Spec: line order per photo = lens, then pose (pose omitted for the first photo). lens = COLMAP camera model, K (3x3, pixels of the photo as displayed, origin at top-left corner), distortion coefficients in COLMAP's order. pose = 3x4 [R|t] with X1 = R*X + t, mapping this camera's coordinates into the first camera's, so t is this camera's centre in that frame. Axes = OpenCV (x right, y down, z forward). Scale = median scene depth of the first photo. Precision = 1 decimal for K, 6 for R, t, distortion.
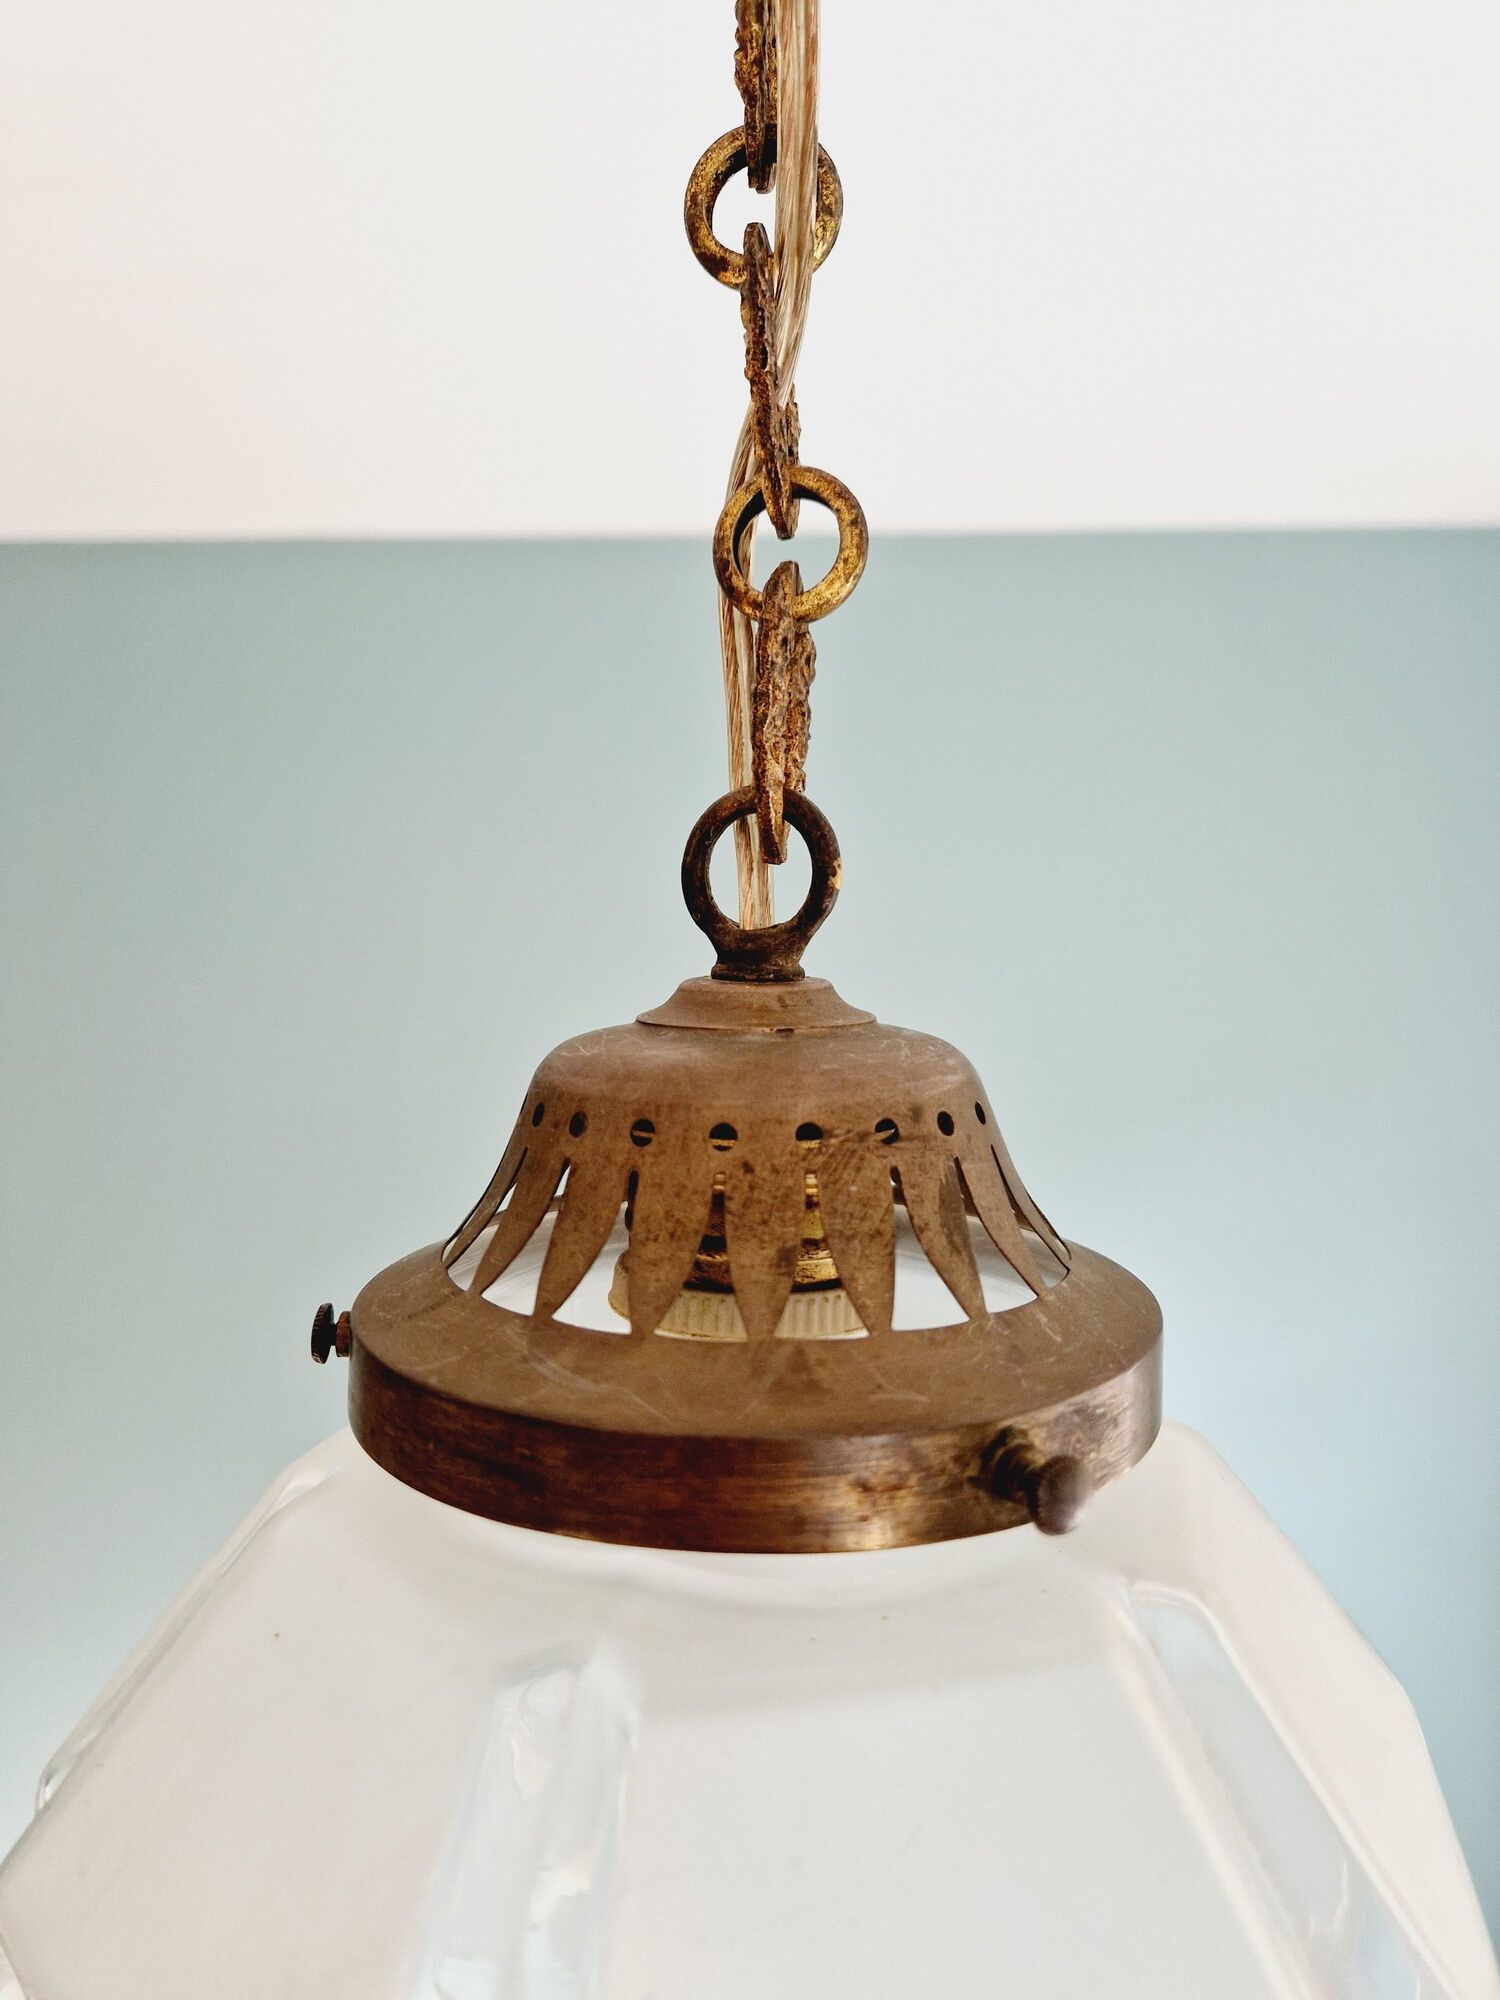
lens RADIAL K [[1382.0, 0, 741.8], [0, 1382.0, 980.5], [0, 0, 1]] dist [0.065857, -0.055306]
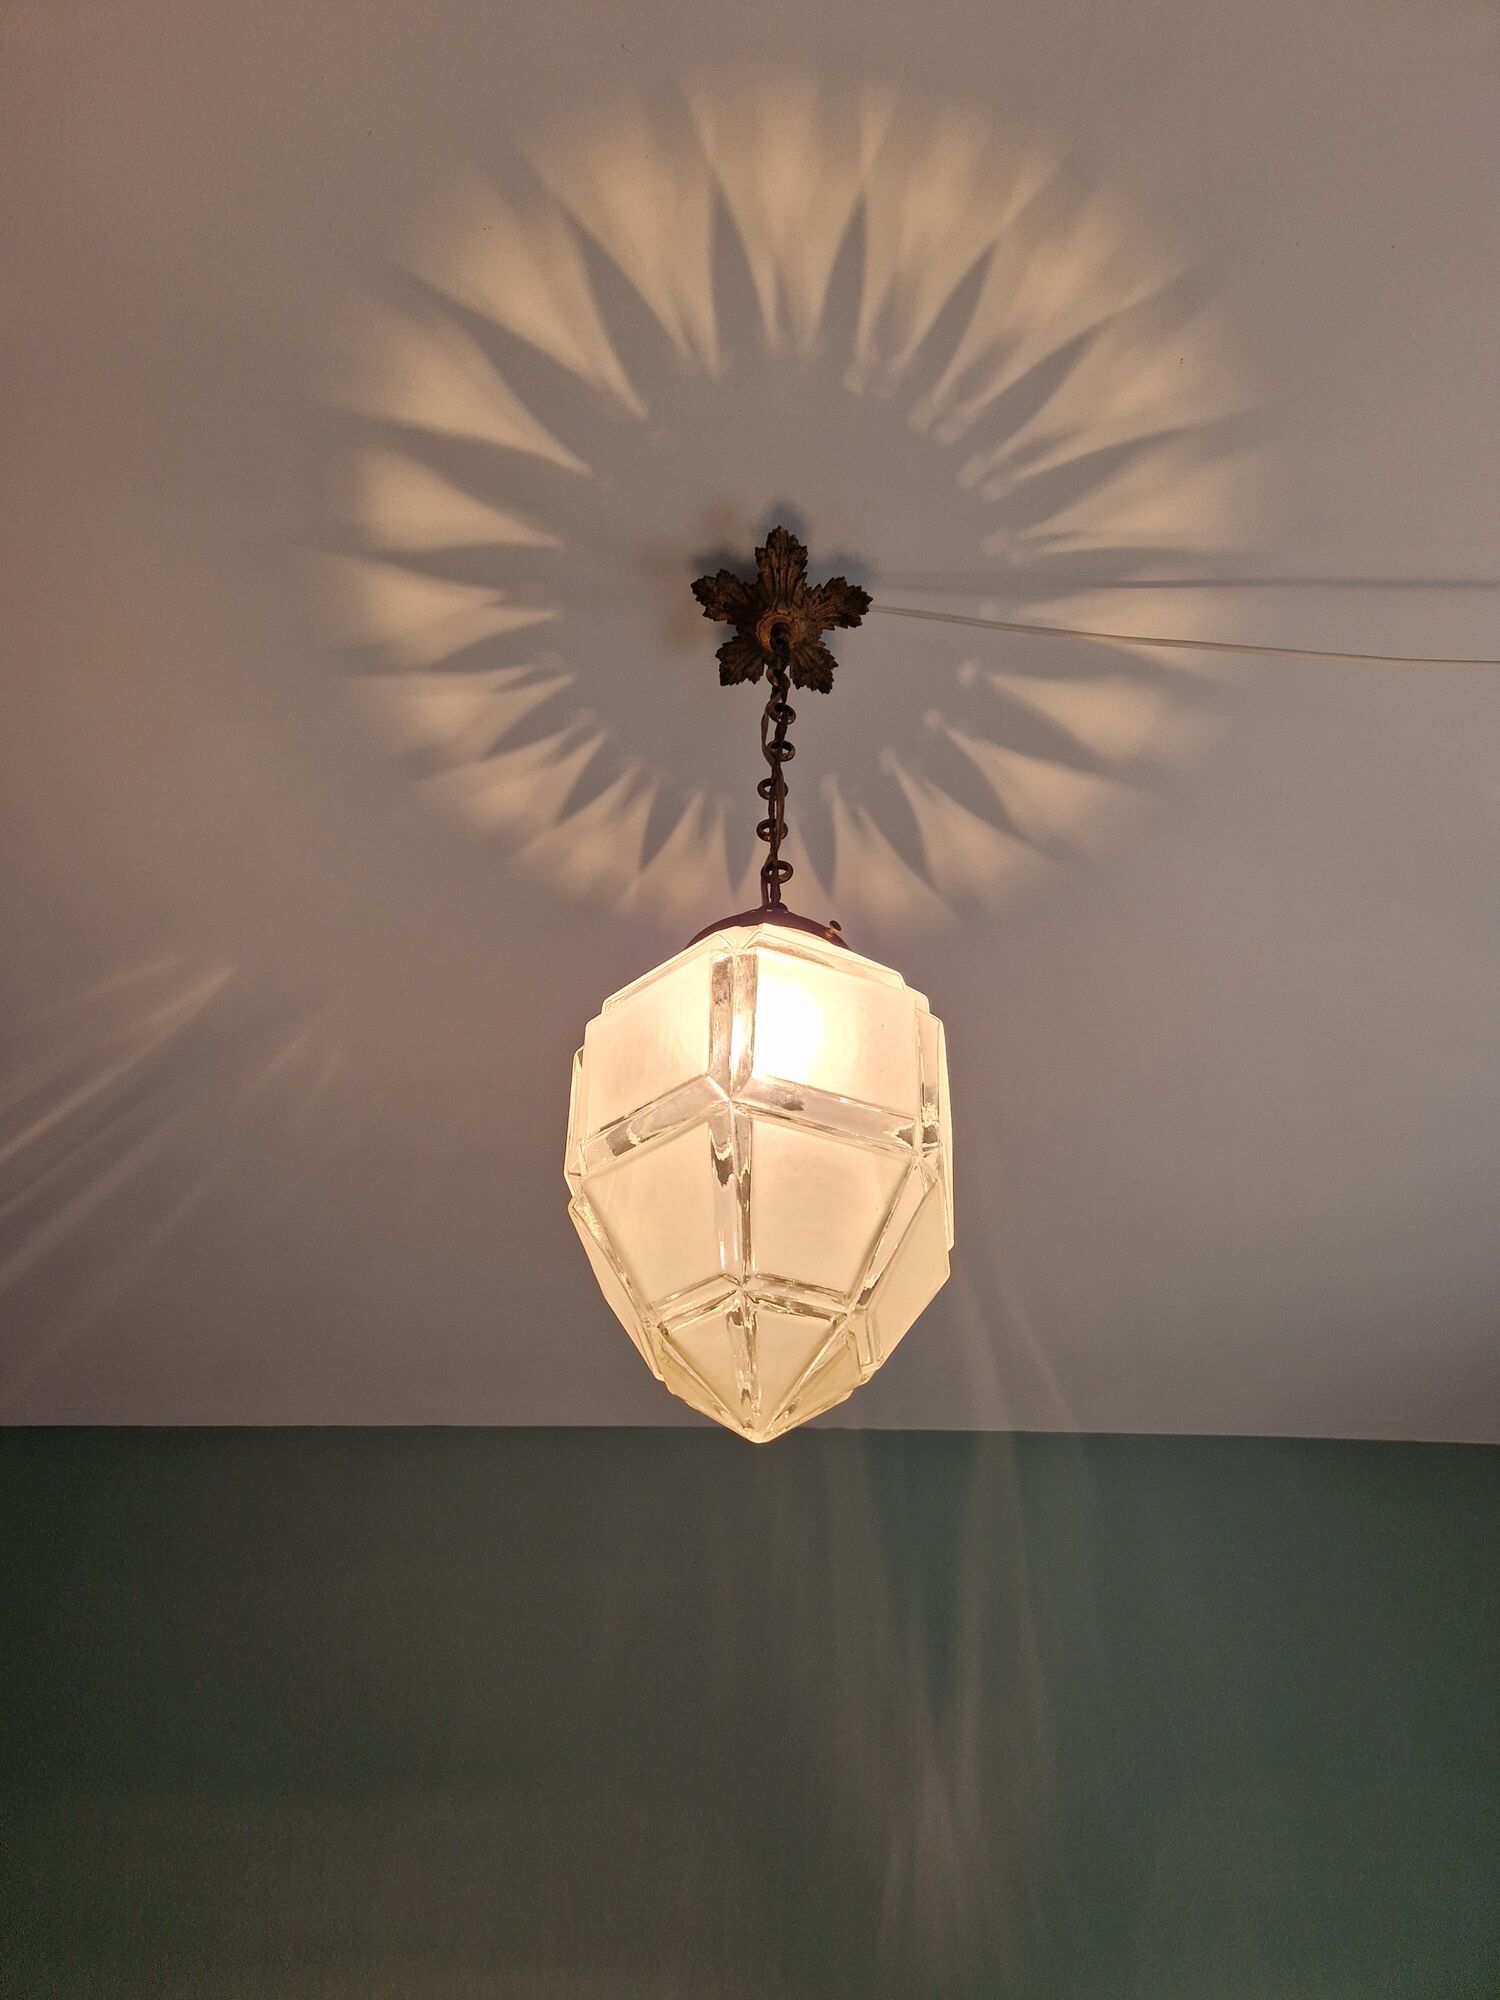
lens RADIAL K [[1382.0, 0, 765.5], [0, 1382.0, 999.5], [0, 0, 1]] dist [0.065857, -0.055306]
pose [[0.999310, 0.036613, 0.006209, -0.016139], [-0.019308, 0.655087, -0.755307, 3.593253], [-0.031722, 0.754666, 0.655342, -1.792029]]
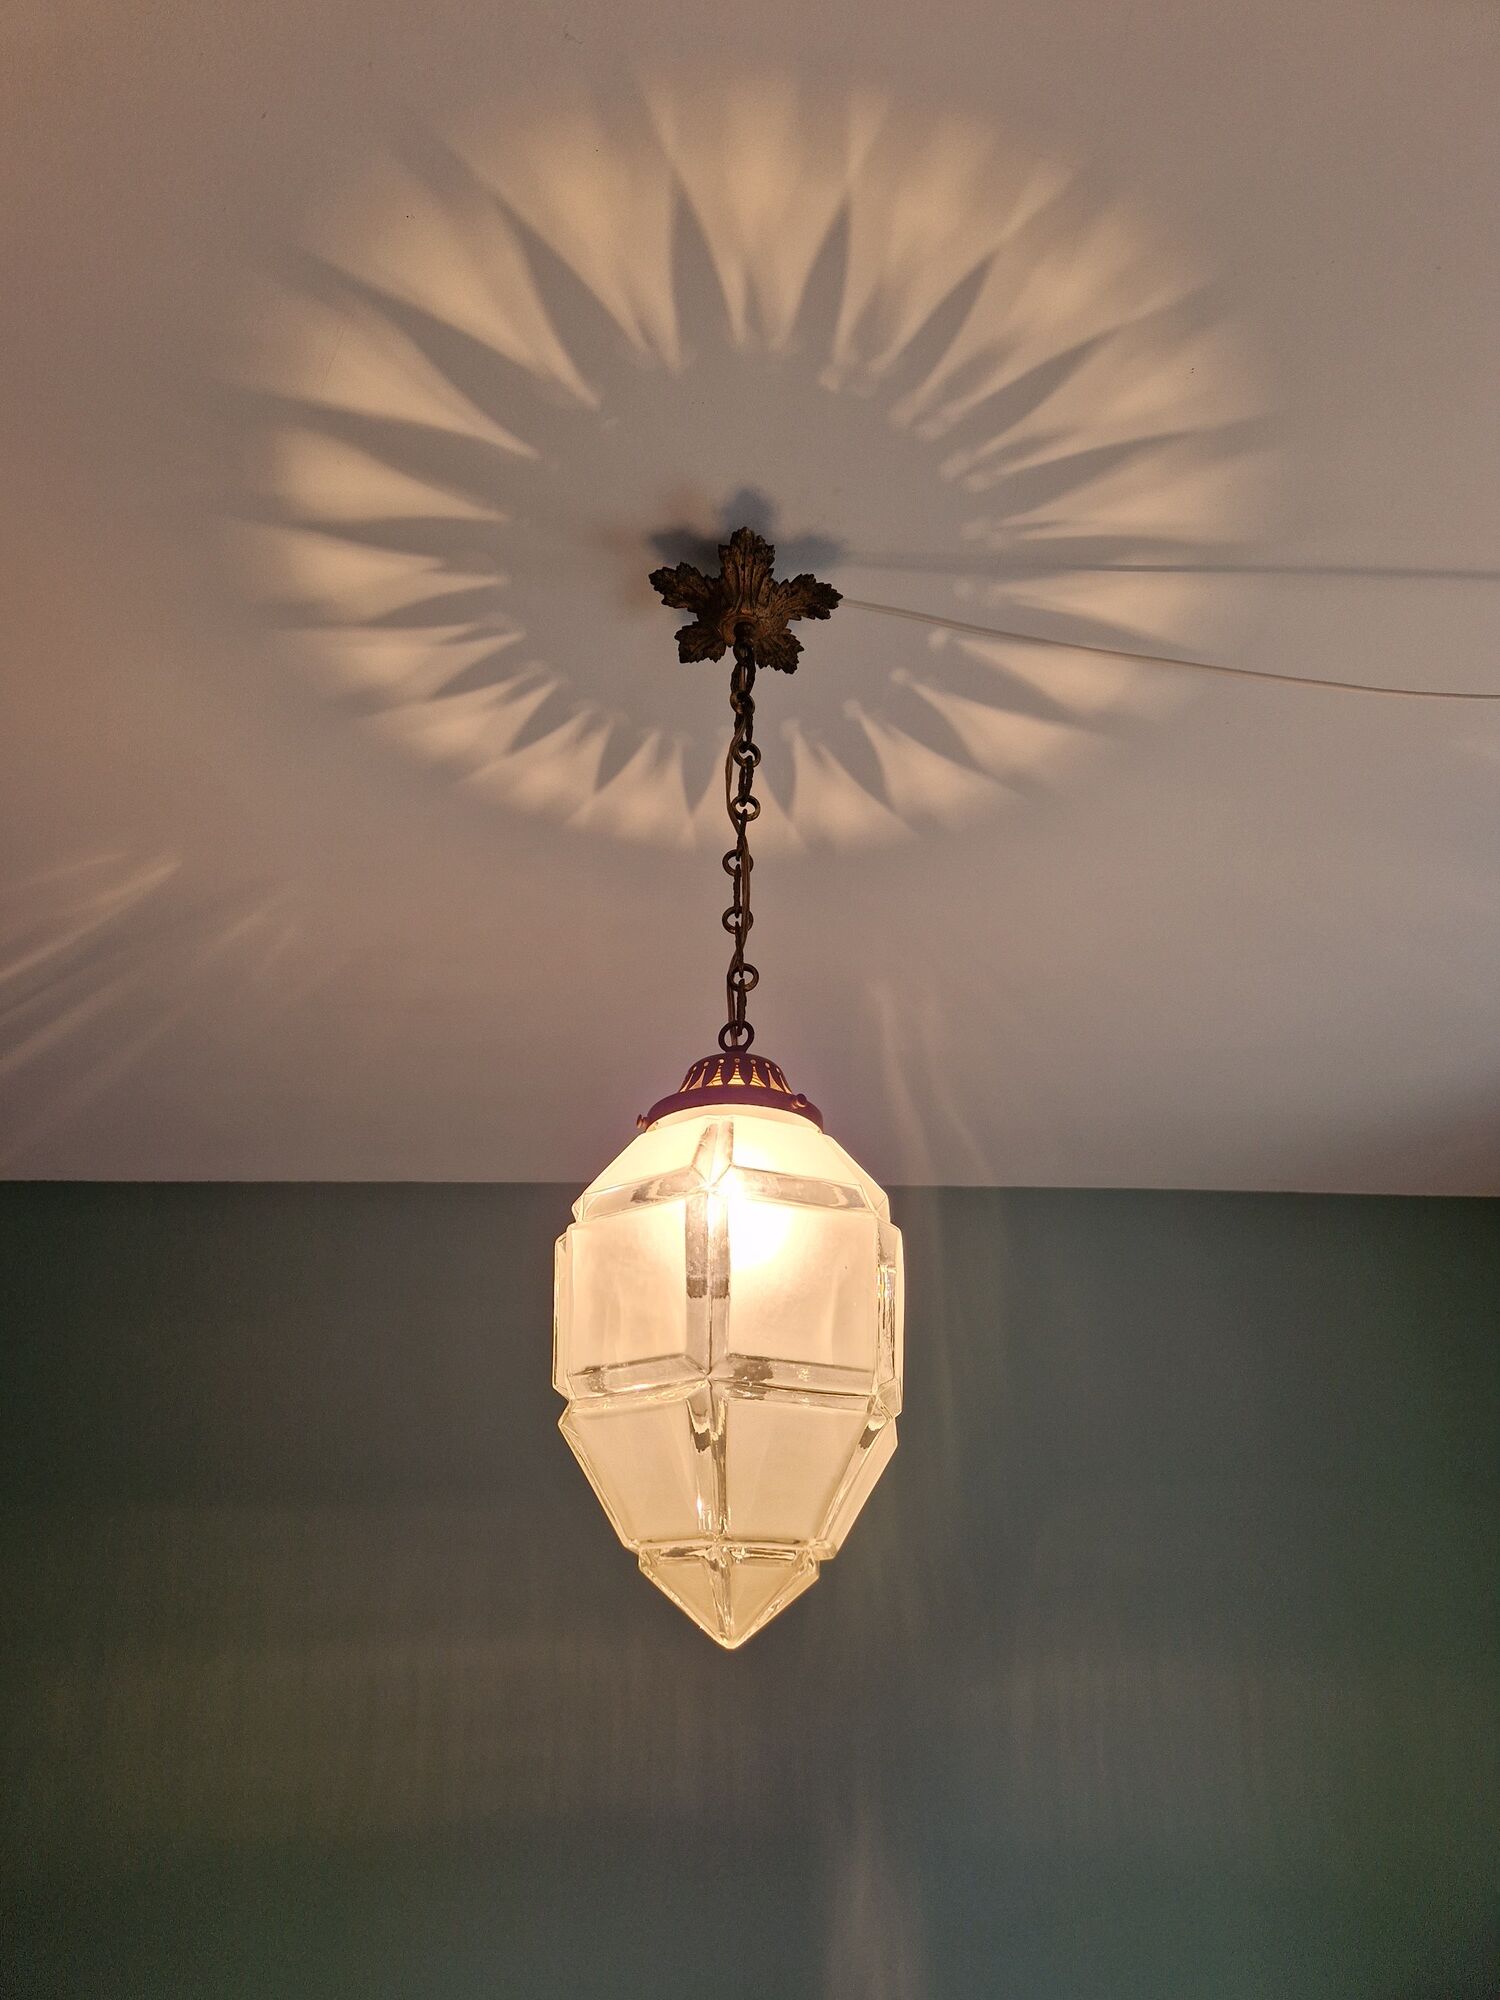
lens RADIAL K [[1382.0, 0, 763.5], [0, 1382.0, 992.9], [0, 0, 1]] dist [0.065857, -0.055306]
pose [[0.997646, 0.033525, 0.059826, -0.180631], [0.002406, 0.854717, -0.519089, 2.256632], [-0.068536, 0.518011, 0.852624, -3.112638]]
